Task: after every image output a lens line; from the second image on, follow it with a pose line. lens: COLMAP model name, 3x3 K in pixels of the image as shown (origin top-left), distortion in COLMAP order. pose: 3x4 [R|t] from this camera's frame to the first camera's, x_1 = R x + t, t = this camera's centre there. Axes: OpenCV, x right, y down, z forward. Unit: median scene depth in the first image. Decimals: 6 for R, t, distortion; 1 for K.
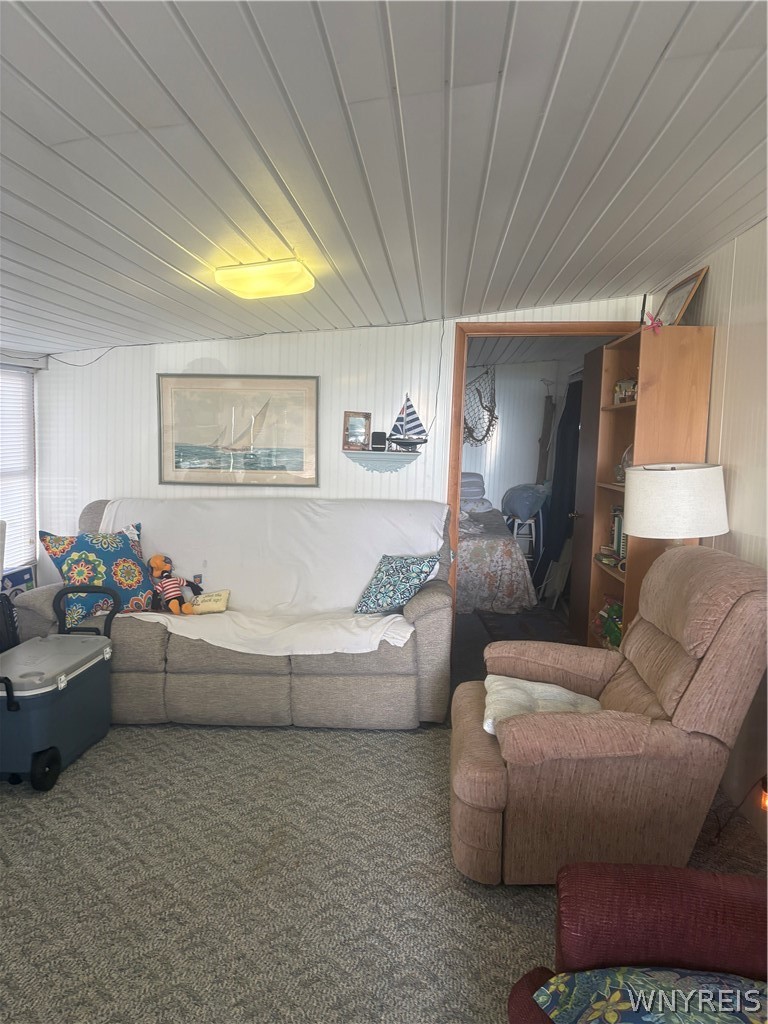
lens RADIAL K [[794.6, 0, 384.0], [0, 794.6, 512.0], [0, 0, 1]] dist [0.117795, -0.214106]
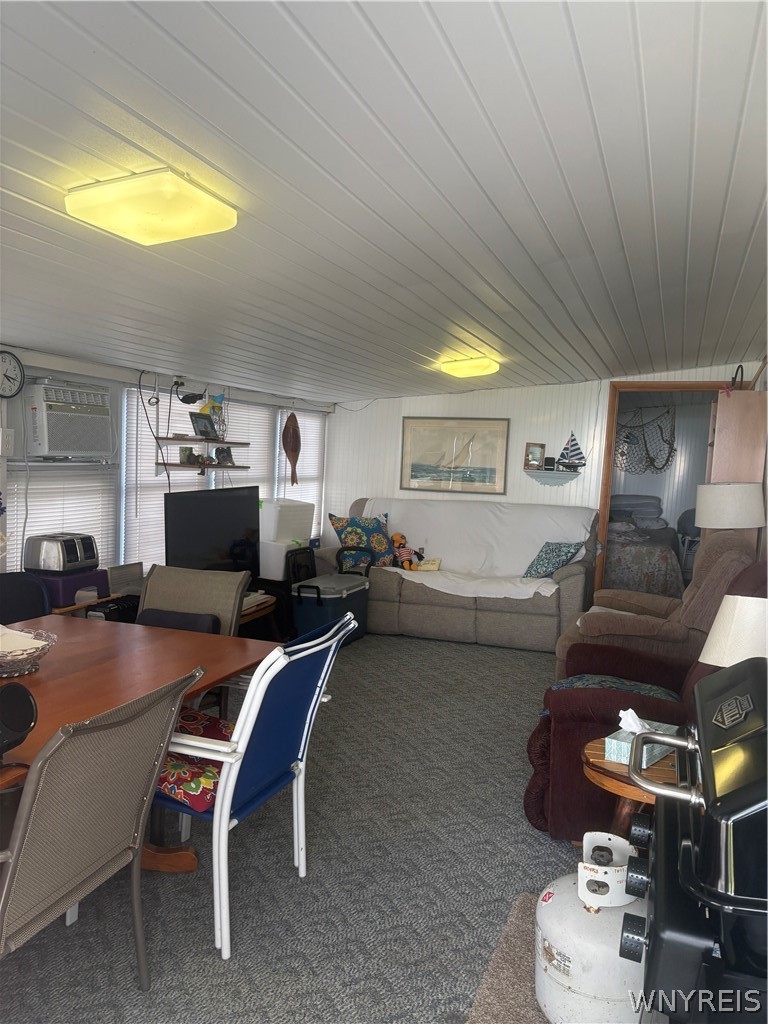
lens RADIAL K [[811.2, 0, 370.8], [0, 811.2, 519.0], [0, 0, 1]] dist [0.031200, -0.078591]
pose [[0.956041, 0.045066, -0.289749, 0.123630], [-0.053483, 0.998344, -0.021193, 0.062881], [0.288314, 0.035758, 0.956868, -0.524494]]
